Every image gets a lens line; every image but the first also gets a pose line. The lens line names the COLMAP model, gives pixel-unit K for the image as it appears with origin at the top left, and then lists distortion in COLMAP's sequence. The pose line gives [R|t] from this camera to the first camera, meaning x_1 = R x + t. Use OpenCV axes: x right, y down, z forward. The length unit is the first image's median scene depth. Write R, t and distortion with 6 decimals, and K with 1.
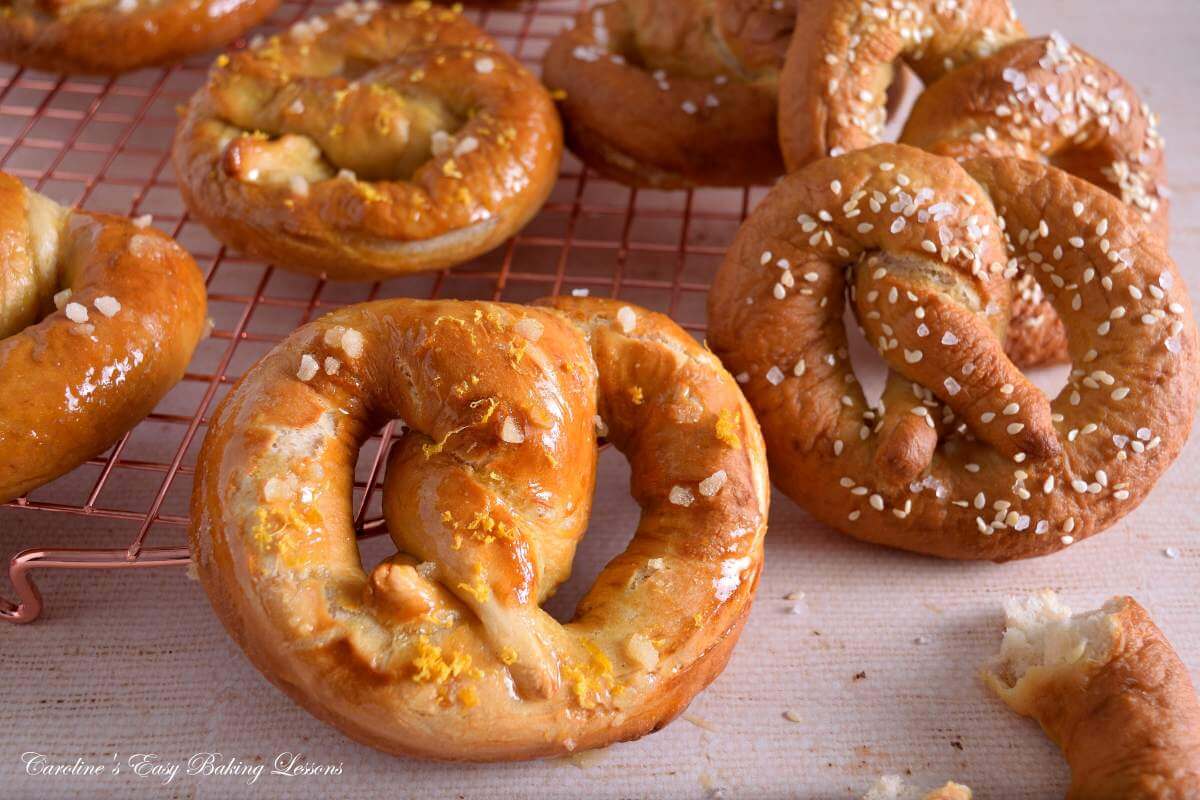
lens RADIAL K [[1435.7, 0, 622.2], [0, 1435.7, 399.4], [0, 0, 1]] dist [-0.051840, 0.054467]
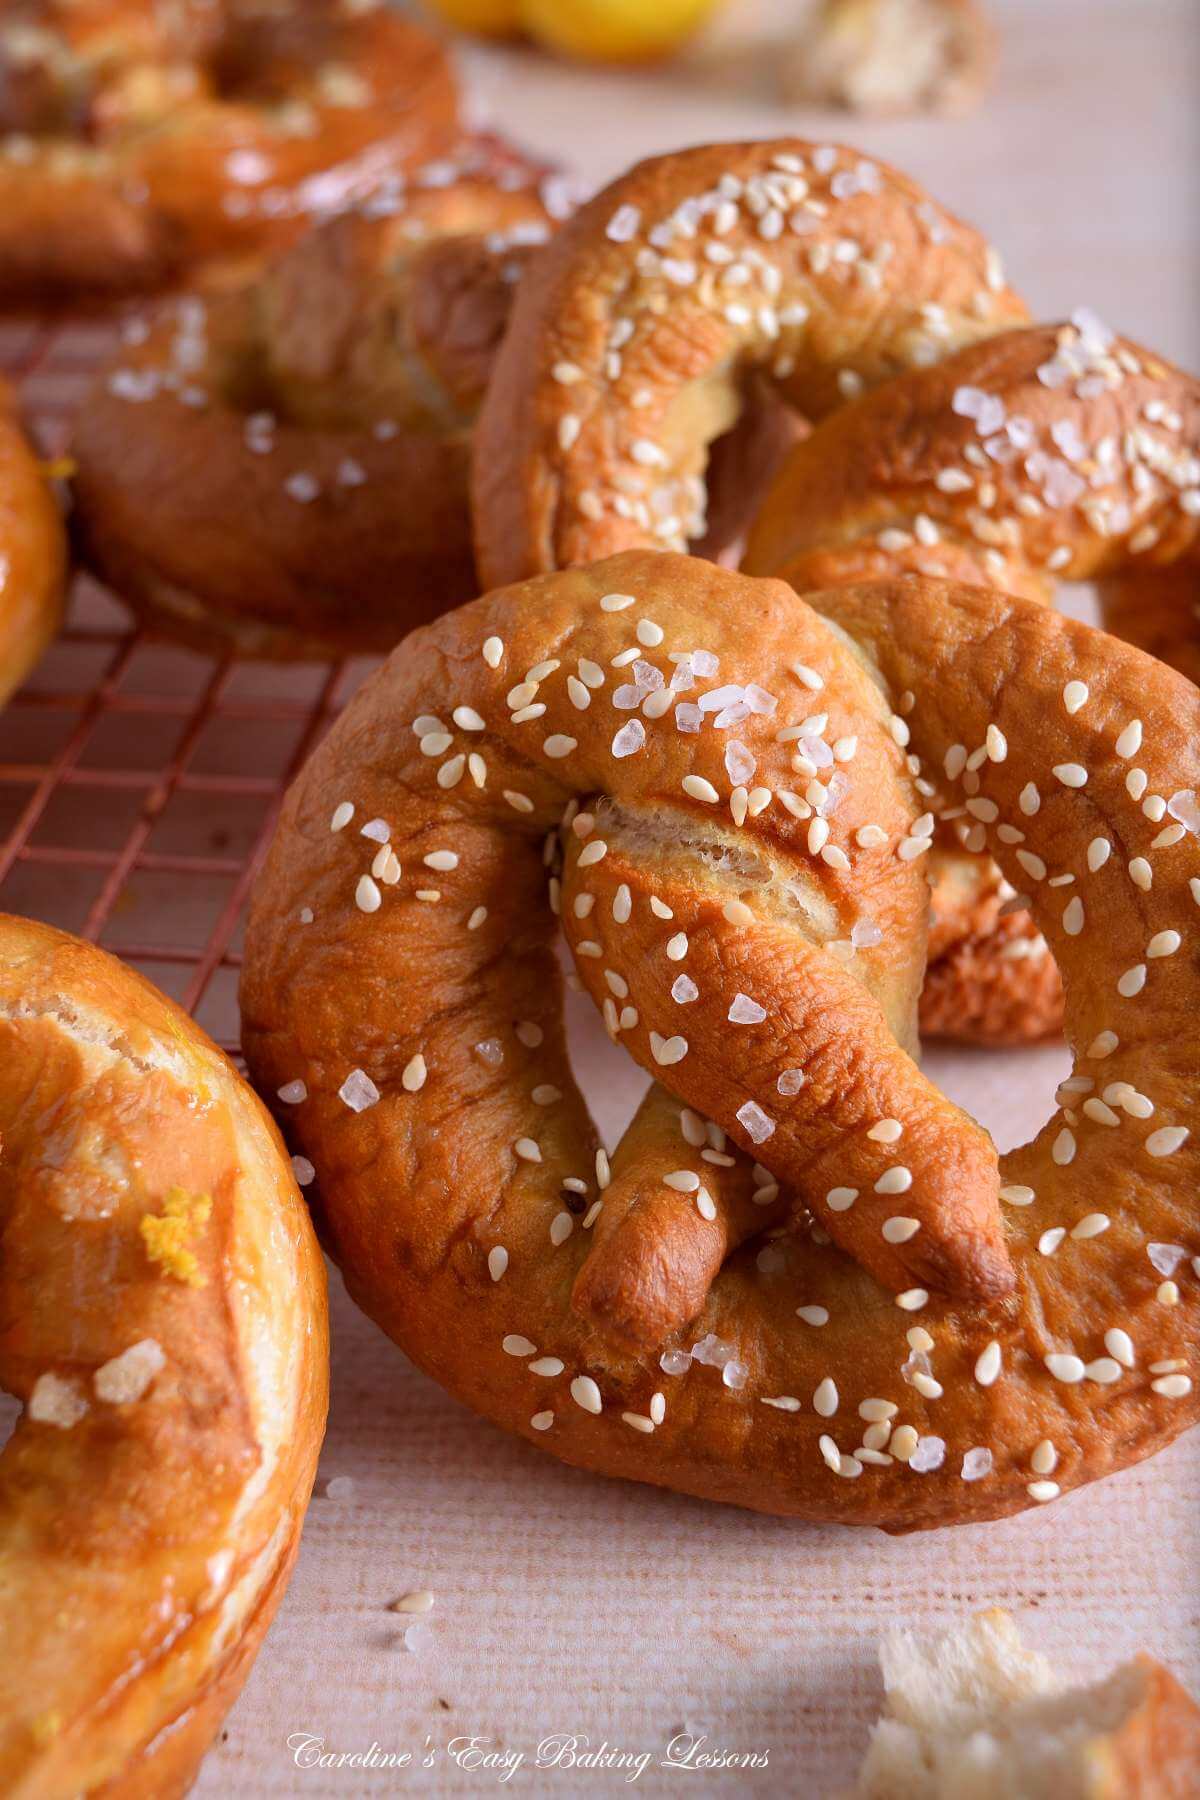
lens RADIAL K [[2153.6, 0, 600.0], [0, 2153.6, 900.0], [0, 0, 1]] dist [-0.051840, 0.054467]
pose [[0.998584, -0.002054, -0.053158, 0.214521], [0.000091, 0.999319, -0.036890, -0.050113], [0.053198, 0.036833, 0.997904, 0.362318]]
